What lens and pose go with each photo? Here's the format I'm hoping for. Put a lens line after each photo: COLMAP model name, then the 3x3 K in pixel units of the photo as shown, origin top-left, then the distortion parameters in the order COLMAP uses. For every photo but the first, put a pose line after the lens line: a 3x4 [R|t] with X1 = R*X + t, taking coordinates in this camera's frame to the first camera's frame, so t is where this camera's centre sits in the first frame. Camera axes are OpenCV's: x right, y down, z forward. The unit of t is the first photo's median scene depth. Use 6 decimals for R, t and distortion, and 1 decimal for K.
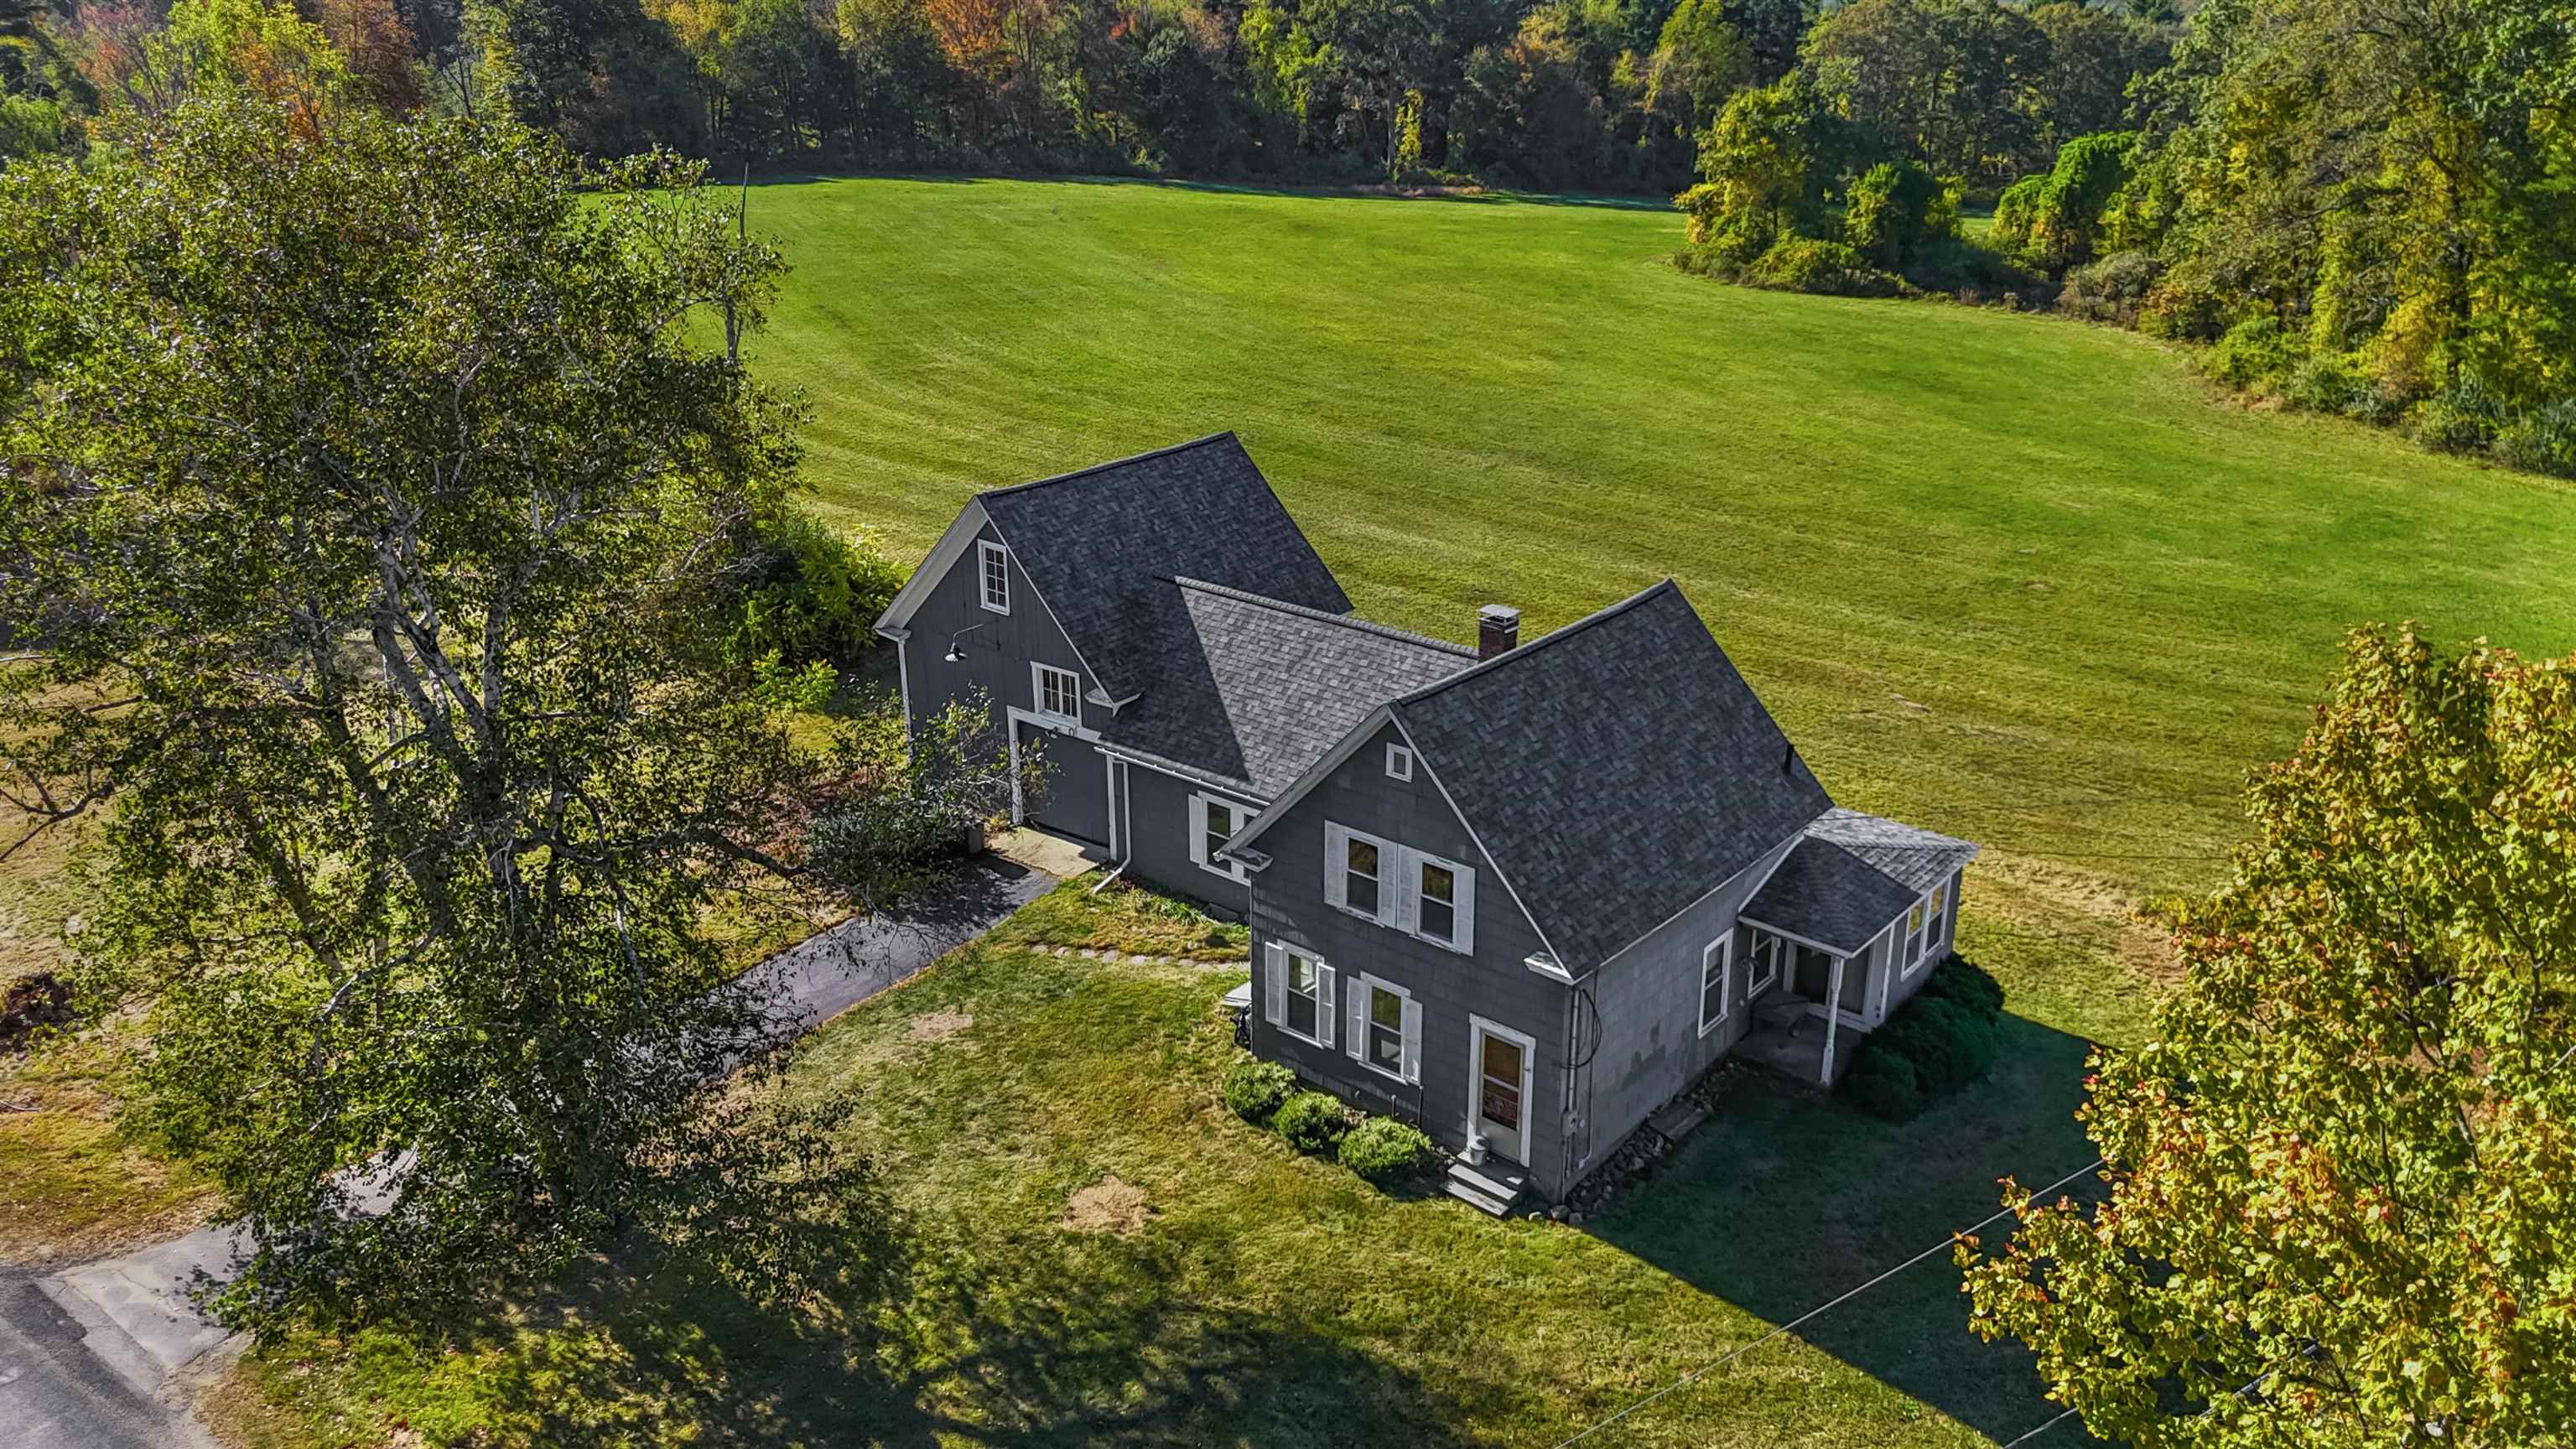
lens RADIAL K [[1932.0, 0, 1300.2], [0, 1932.0, 500.2], [0, 0, 1]] dist [0.039663, -0.002003]
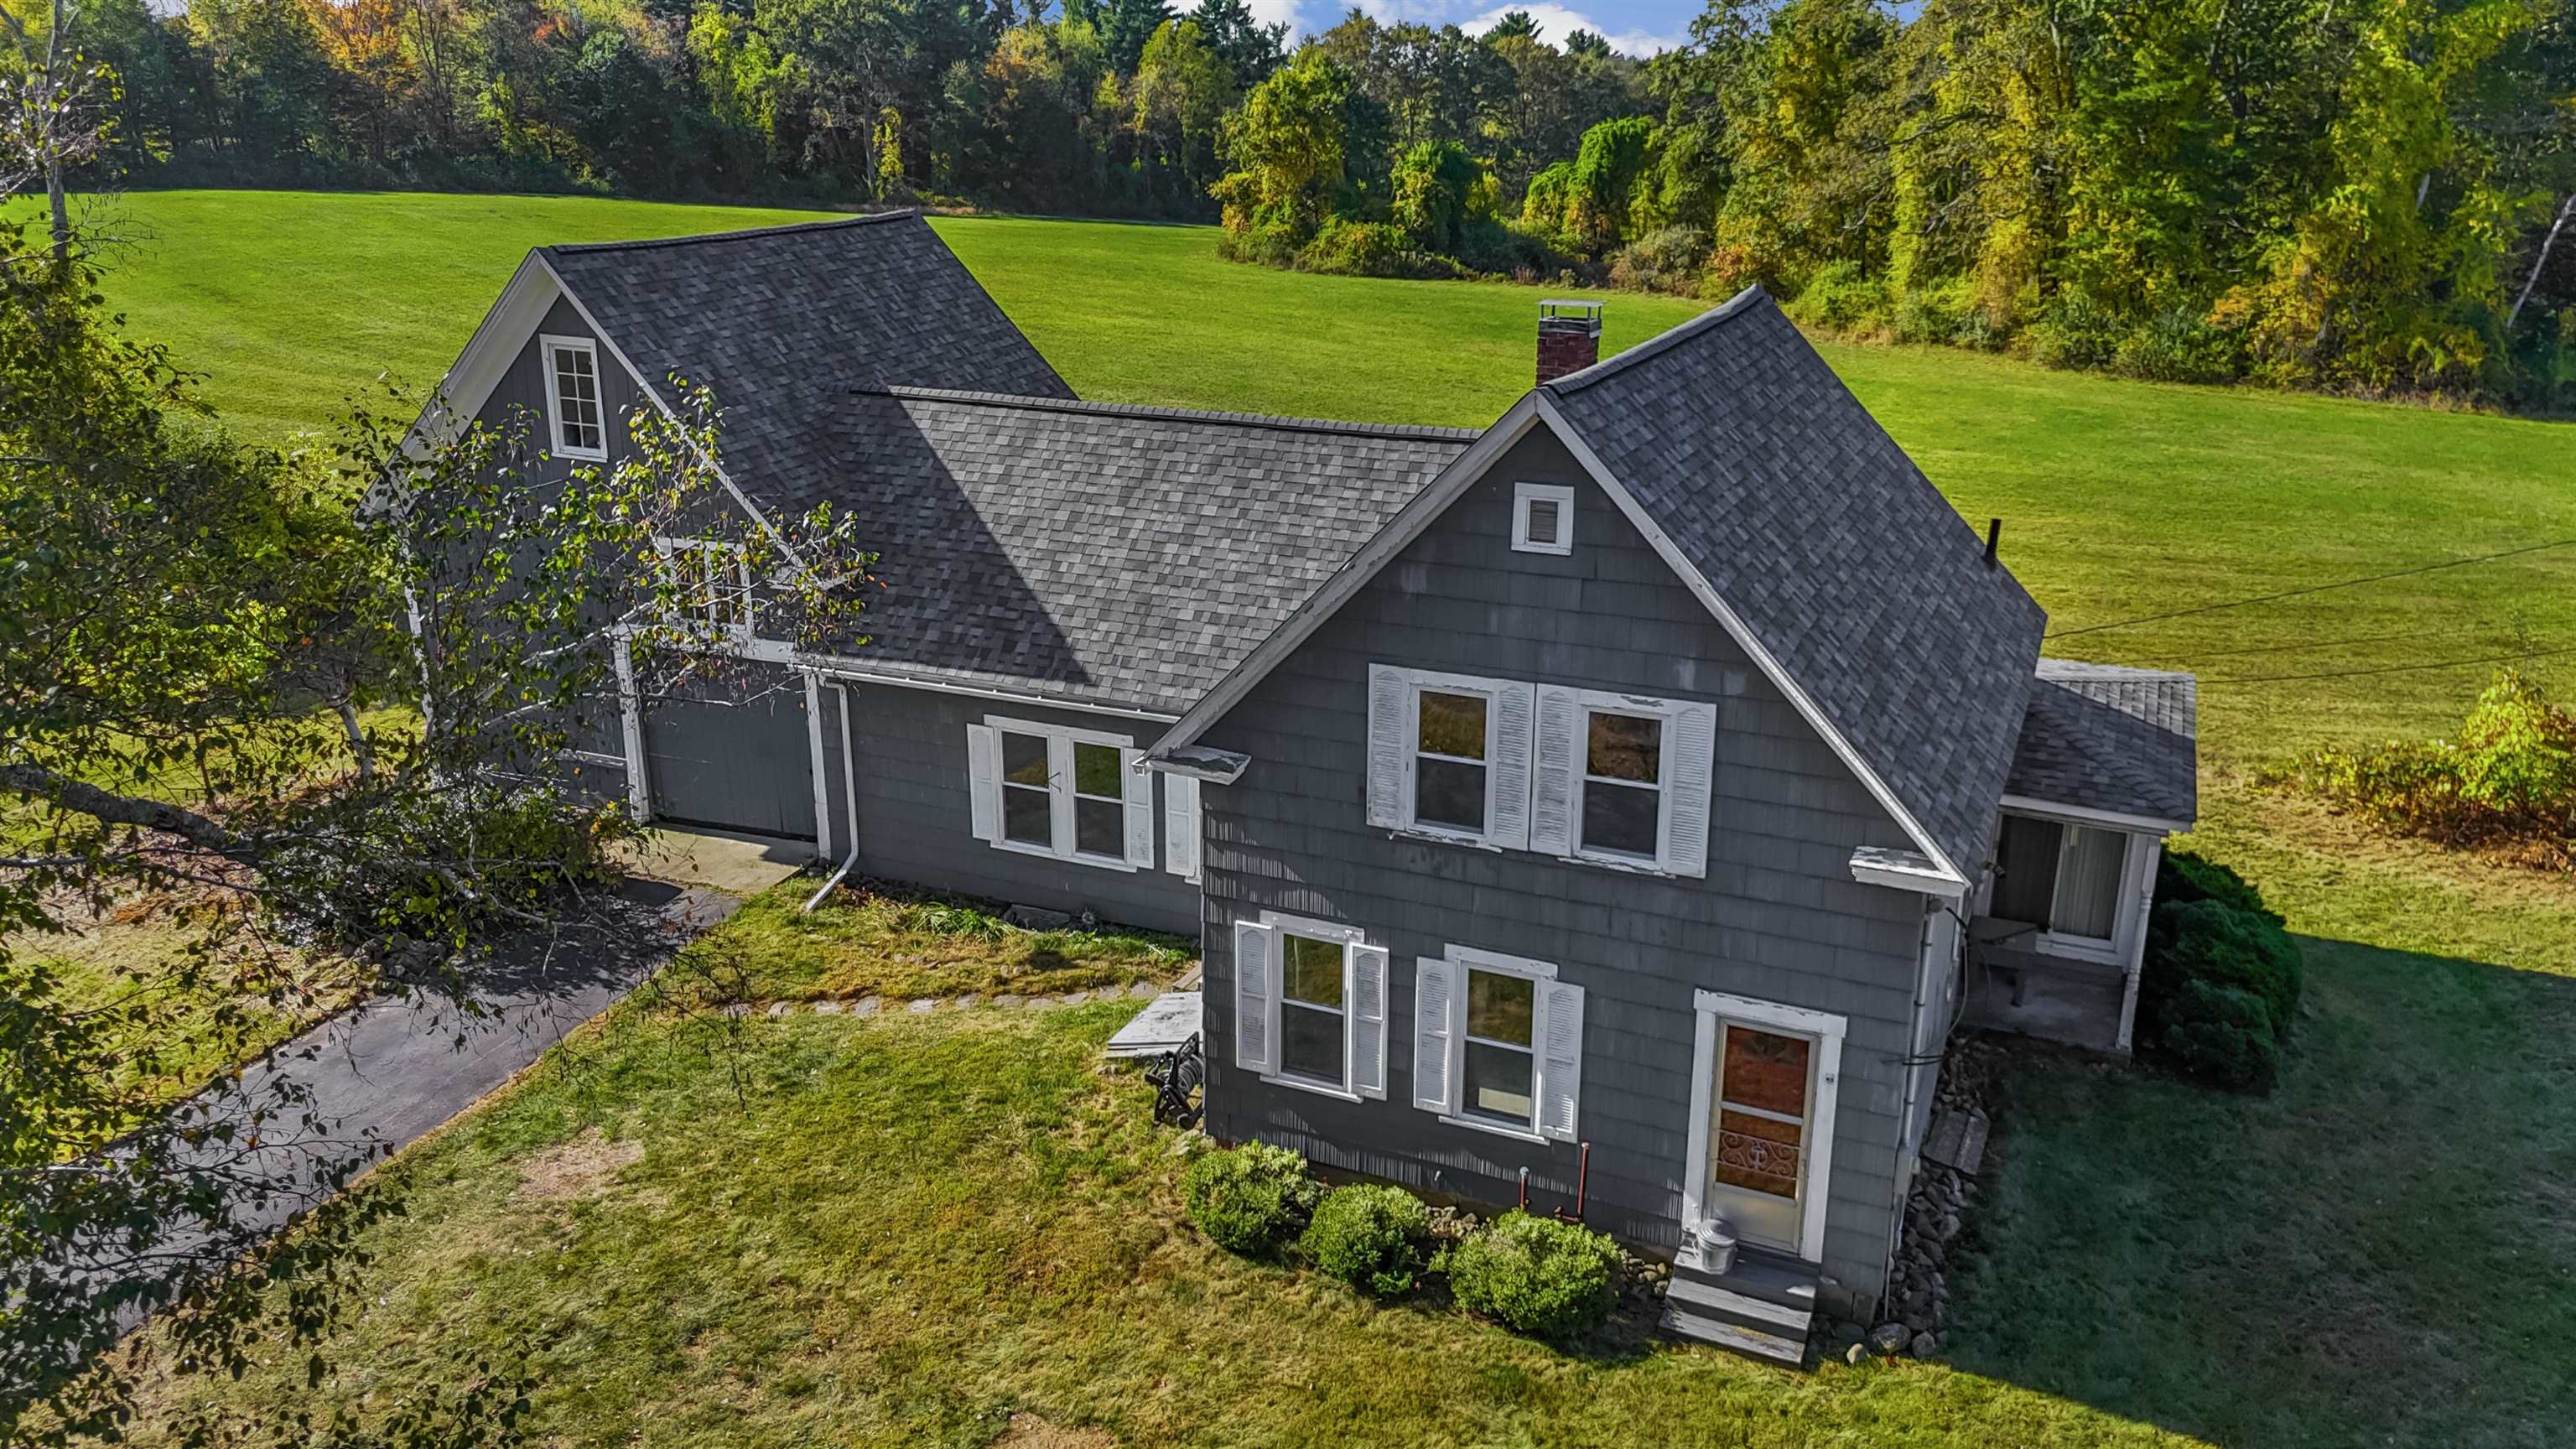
lens RADIAL K [[1974.3, 0, 1281.2], [0, 1974.3, 591.5], [0, 0, 1]] dist [0.024222, -0.001582]
pose [[0.965386, -0.070919, 0.250998, -0.111100], [0.068836, 0.997482, 0.017083, 0.105752], [-0.251577, 0.000786, 0.967837, 0.384332]]
